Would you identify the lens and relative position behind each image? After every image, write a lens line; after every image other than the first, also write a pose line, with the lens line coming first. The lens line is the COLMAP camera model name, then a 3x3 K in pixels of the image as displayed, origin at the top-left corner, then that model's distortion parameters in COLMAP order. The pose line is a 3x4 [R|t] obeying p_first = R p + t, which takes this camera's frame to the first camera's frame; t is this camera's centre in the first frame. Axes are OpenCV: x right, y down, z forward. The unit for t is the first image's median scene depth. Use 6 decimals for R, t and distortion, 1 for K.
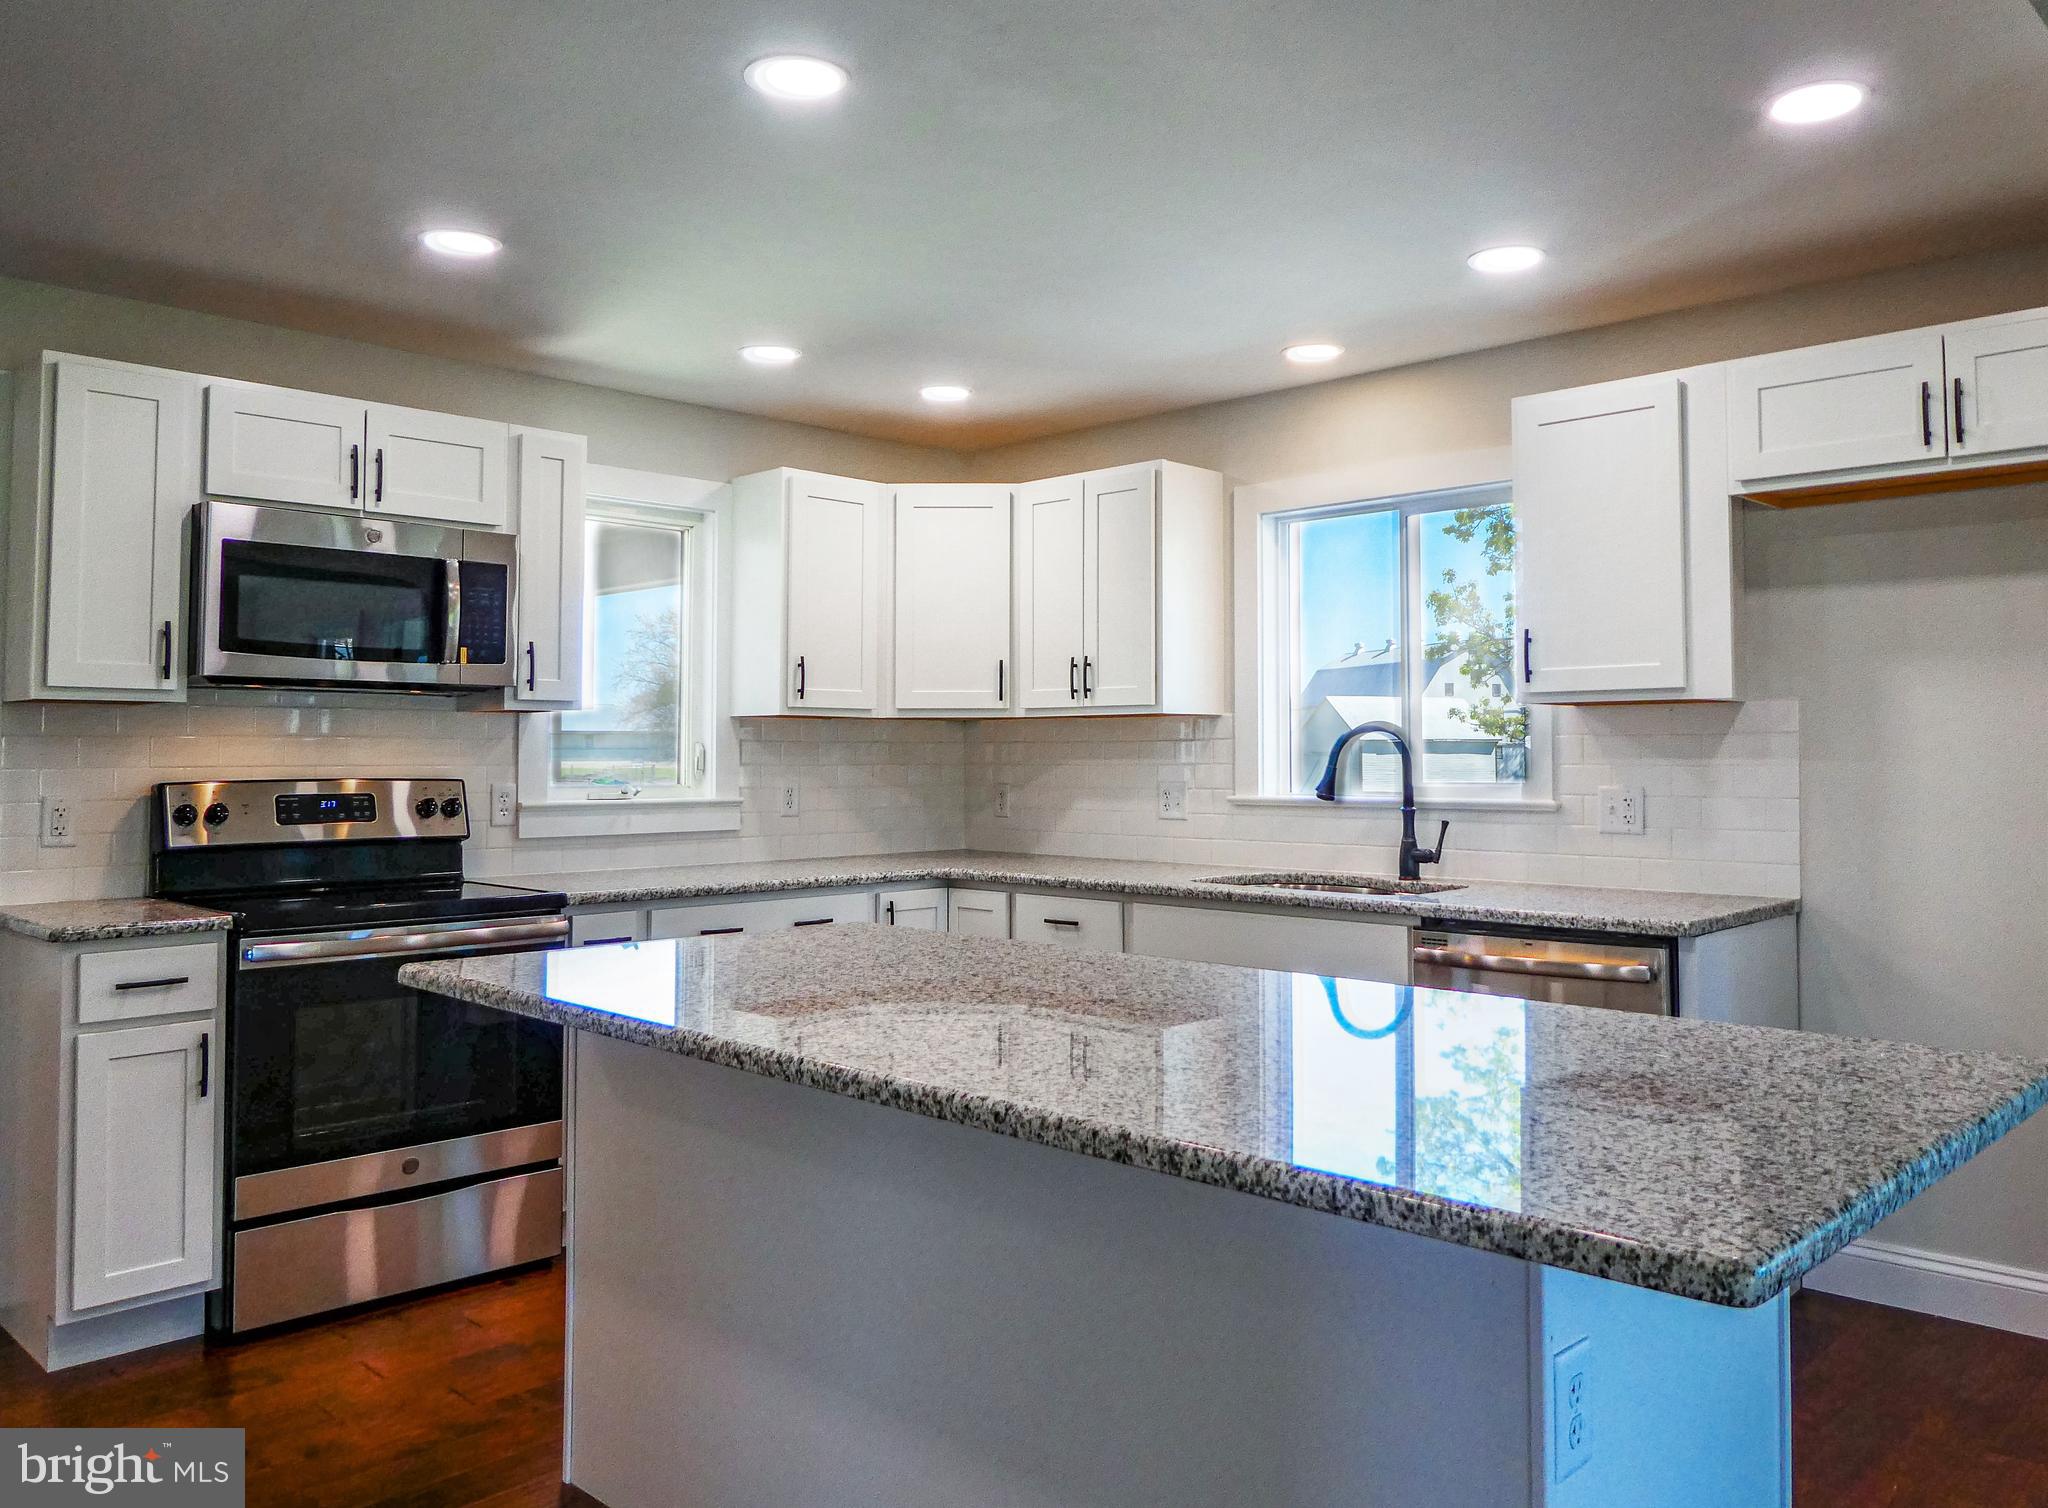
lens RADIAL K [[1564.6, 0, 1073.1], [0, 1564.6, 694.0], [0, 0, 1]] dist [-0.002914, -0.009885]
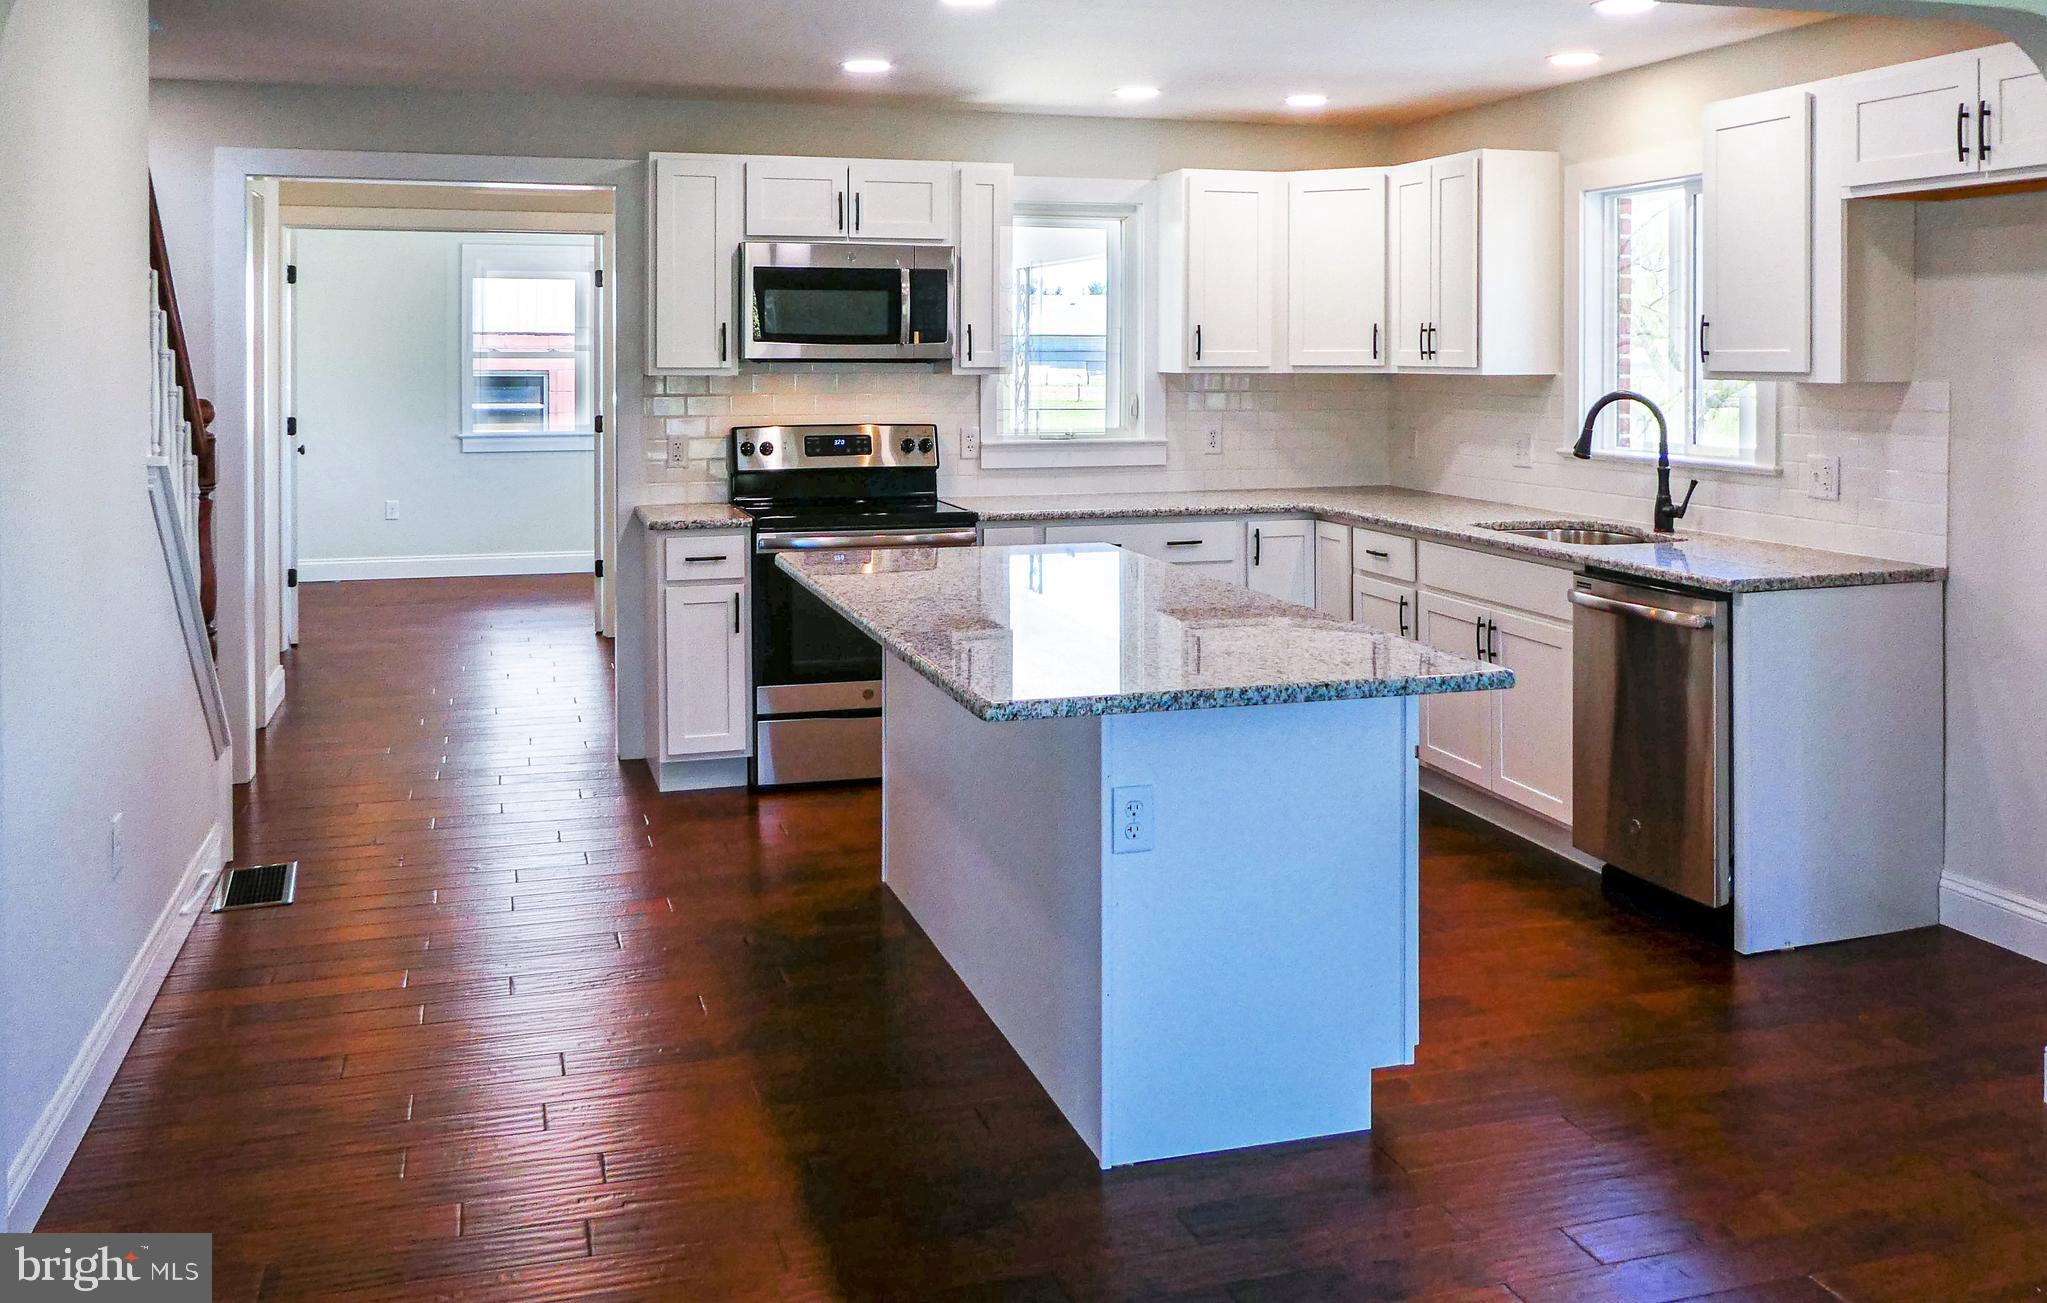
lens RADIAL K [[1804.8, 0, 1030.8], [0, 1804.8, 365.8], [0, 0, 1]] dist [-0.017570, 0.006094]
pose [[0.873153, 0.004353, -0.487427, 0.472420], [0.019495, 0.998848, 0.043842, -0.067054], [0.487057, -0.047784, 0.872062, -0.340098]]
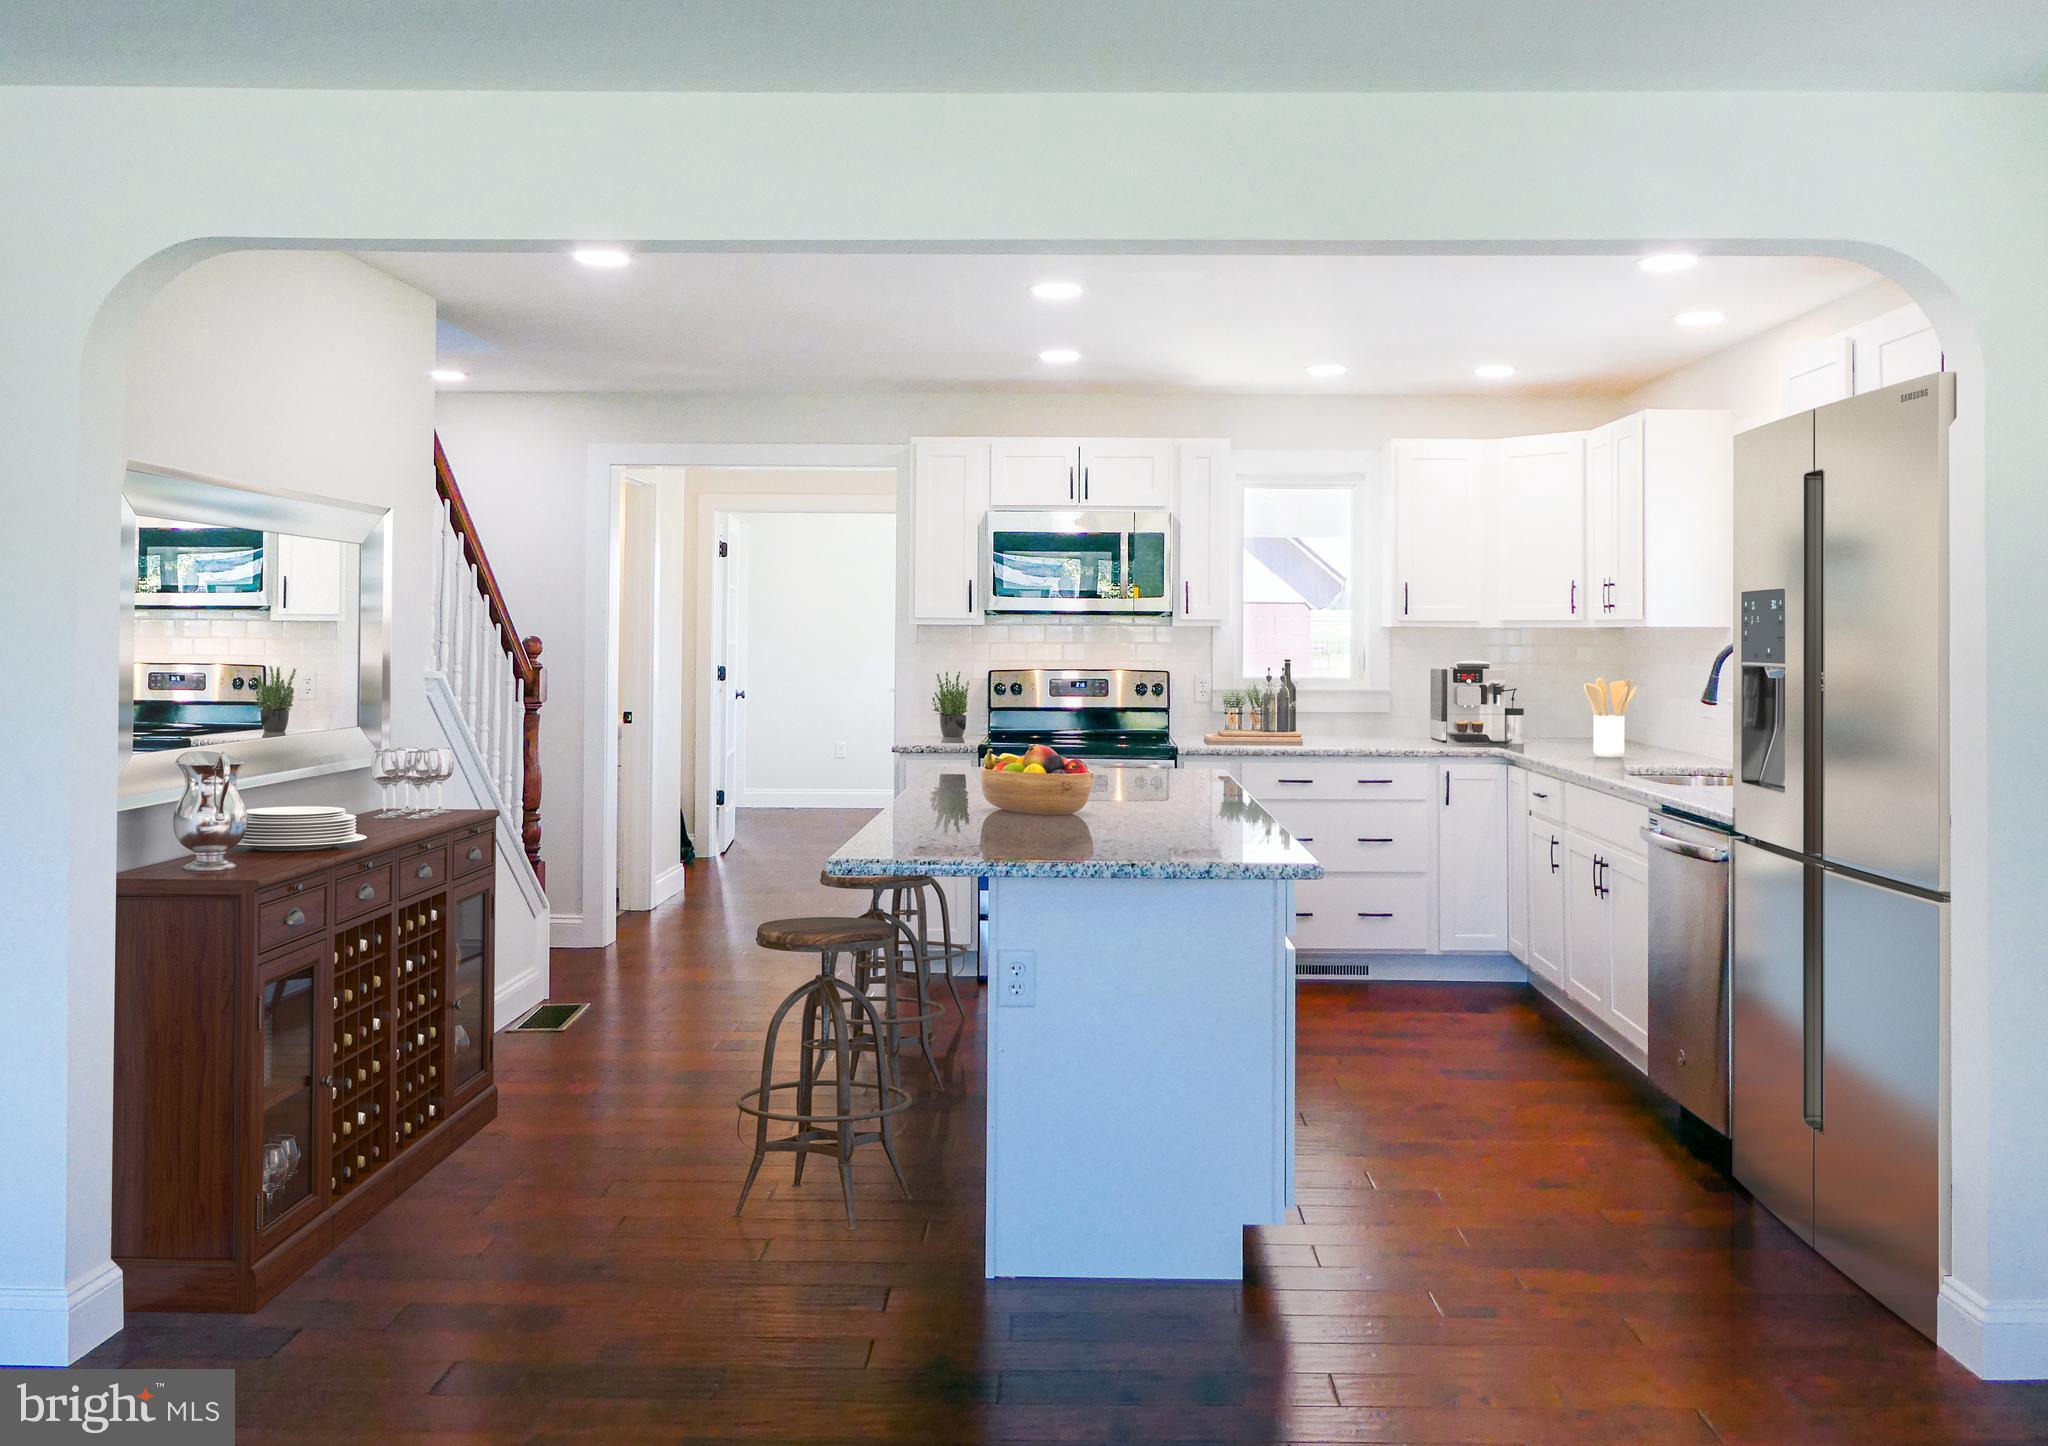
lens RADIAL K [[1657.5, 0, 1043.9], [0, 1657.5, 600.8], [0, 0, 1]] dist [-0.027666, 0.027426]
pose [[0.676365, -0.009315, -0.736508, 0.770387], [0.023230, 0.999692, 0.008689, -0.033027], [0.736200, -0.022986, 0.676373, -0.195603]]
